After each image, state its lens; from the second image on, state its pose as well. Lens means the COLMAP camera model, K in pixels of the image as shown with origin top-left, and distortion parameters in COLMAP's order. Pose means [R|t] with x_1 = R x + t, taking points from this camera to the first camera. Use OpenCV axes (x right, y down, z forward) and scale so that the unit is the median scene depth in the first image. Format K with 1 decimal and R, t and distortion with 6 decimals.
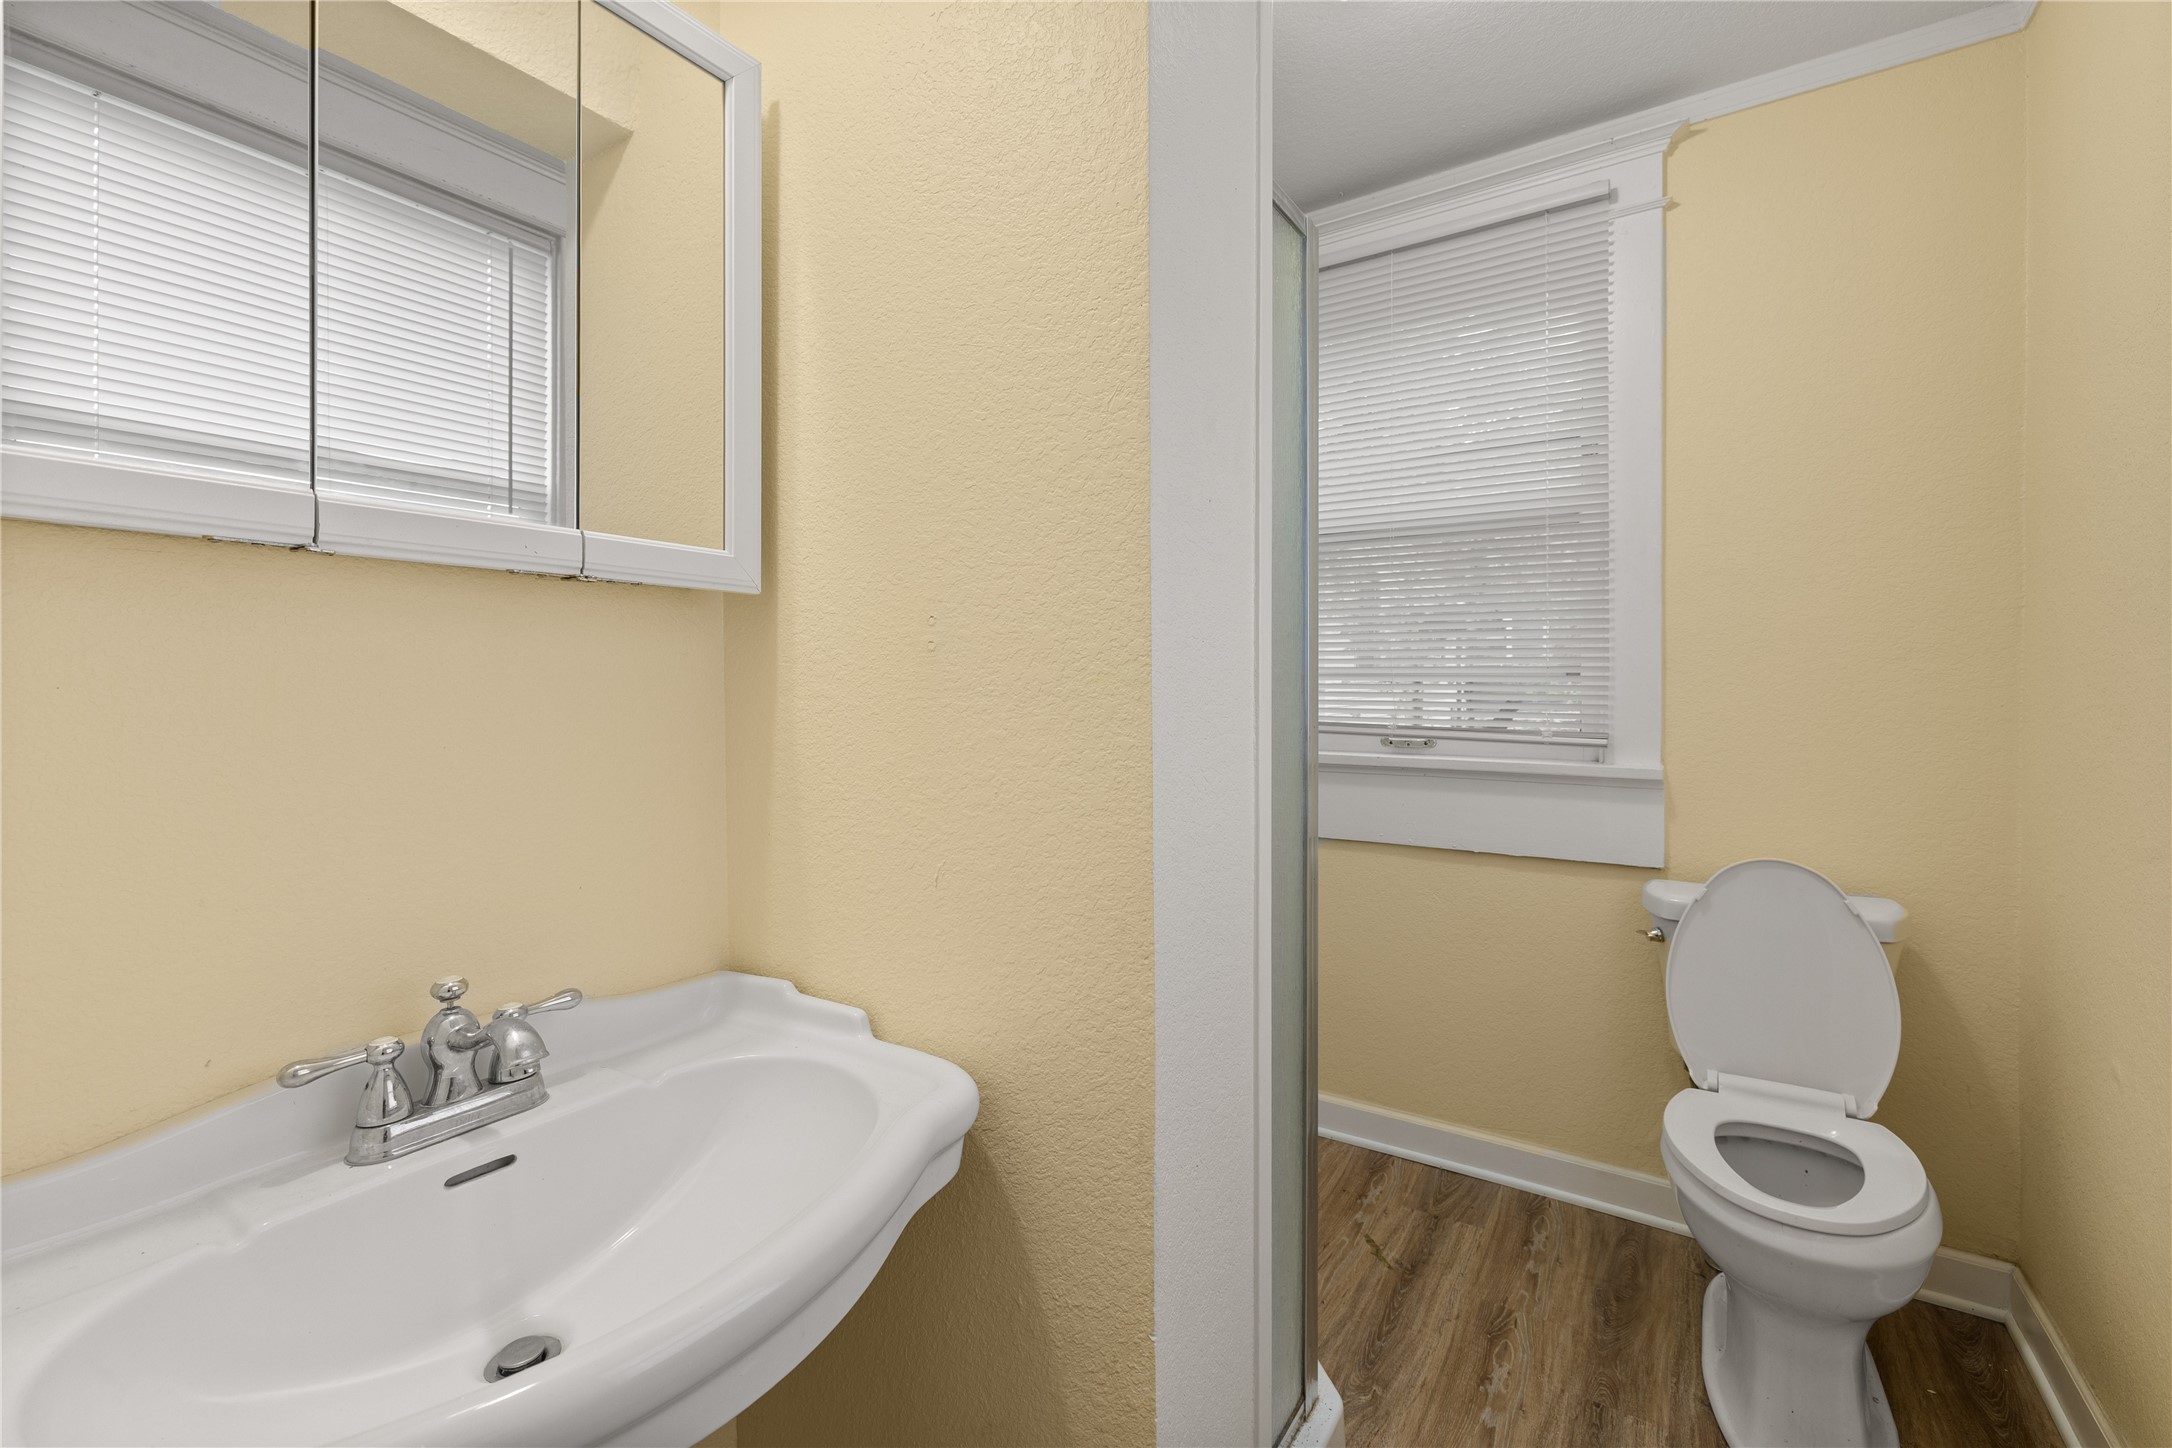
lens RADIAL K [[918.3, 0, 1084.4], [0, 918.3, 701.6], [0, 0, 1]] dist [0.003110, -0.000458]
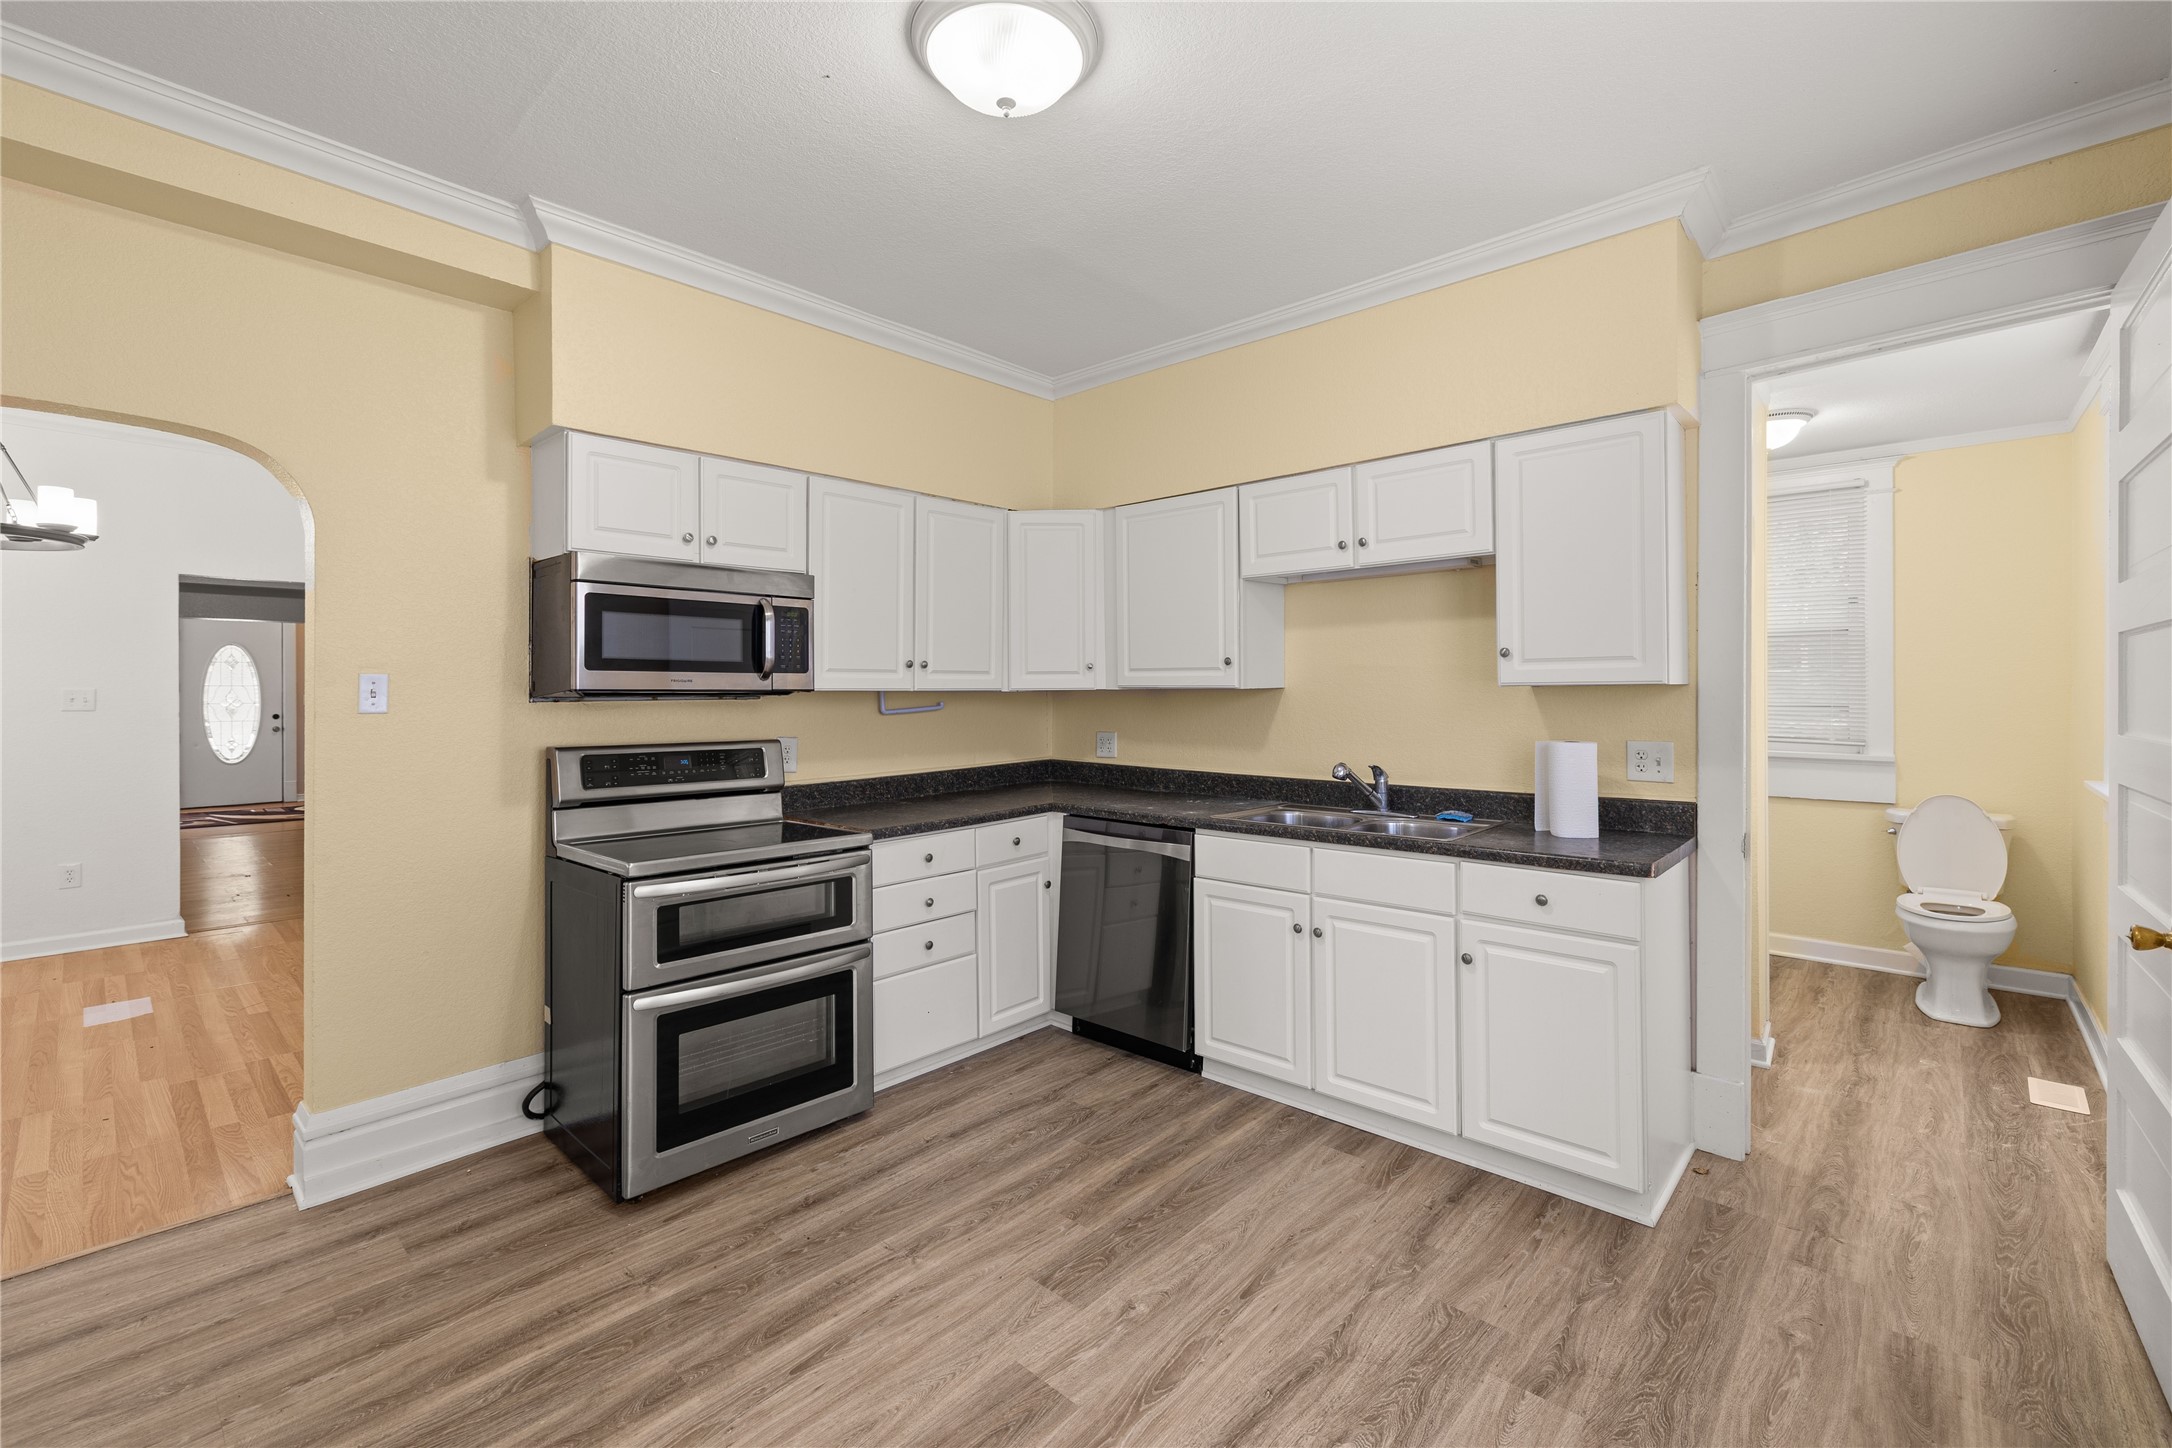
lens RADIAL K [[918.3, 0, 1091.9], [0, 918.3, 691.4], [0, 0, 1]] dist [0.003110, -0.000458]
pose [[0.989025, 0.000214, -0.147750, -0.895225], [-0.001752, 0.999946, -0.010283, -0.052116], [0.147740, 0.010429, 0.988971, -1.384946]]
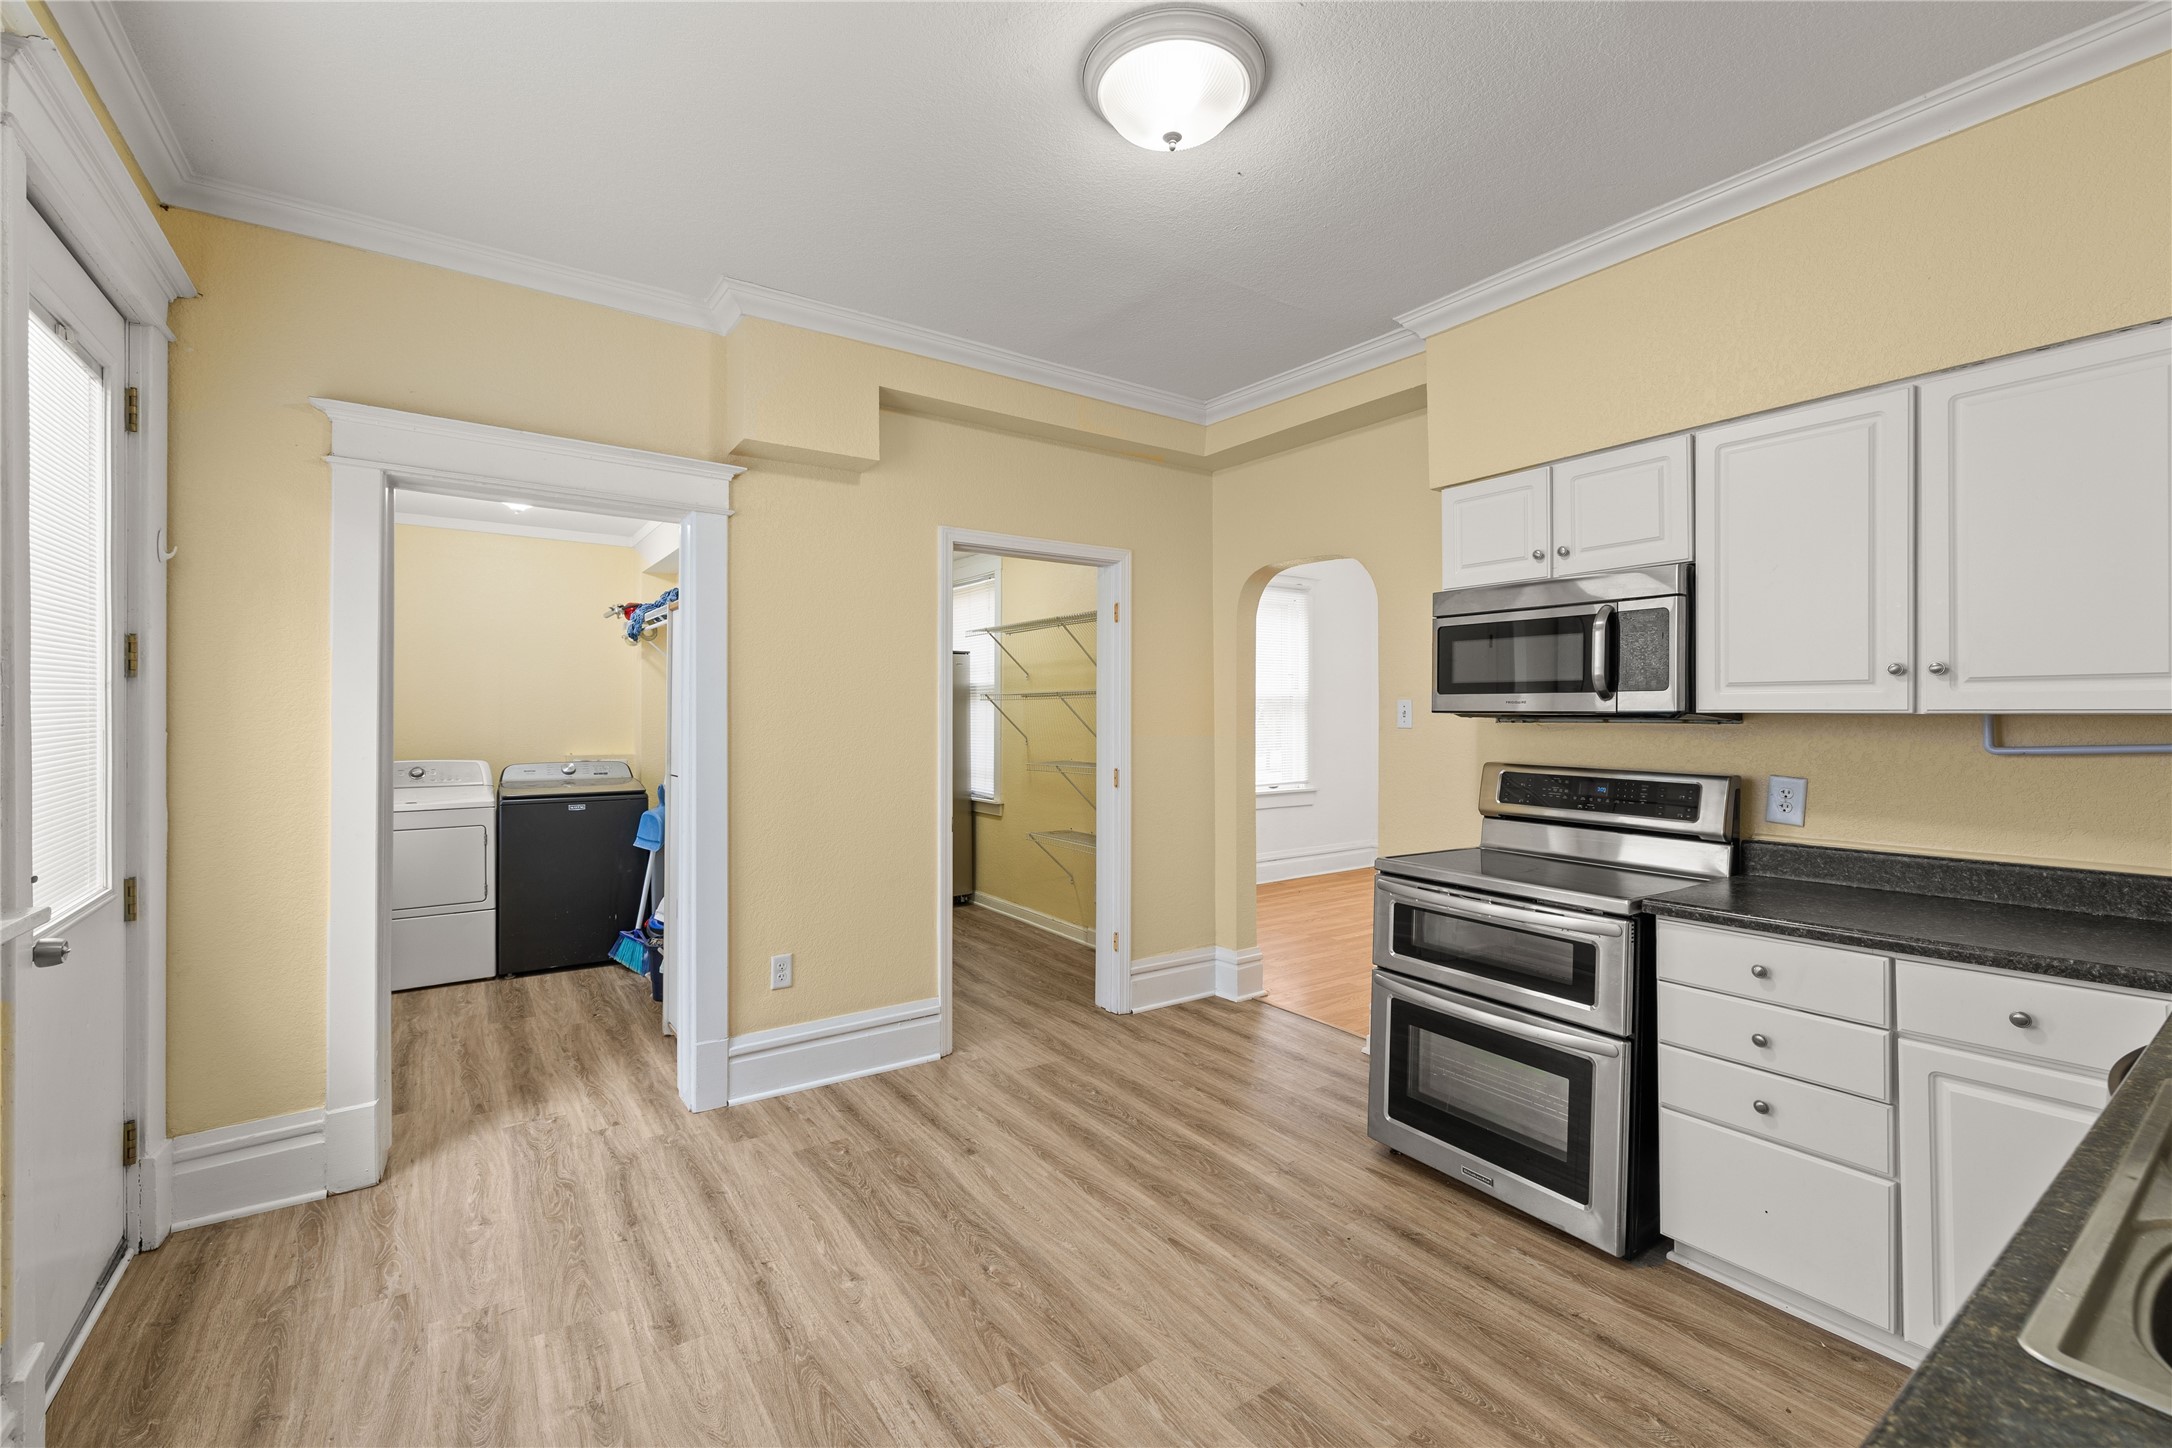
lens RADIAL K [[918.3, 0, 1087.8], [0, 918.3, 711.0], [0, 0, 1]] dist [0.003110, -0.000458]
pose [[-0.358595, 0.000477, -0.933493, 2.677338], [-0.011388, 0.999923, 0.004886, -0.132965], [0.933424, 0.012383, -0.358562, 4.551004]]
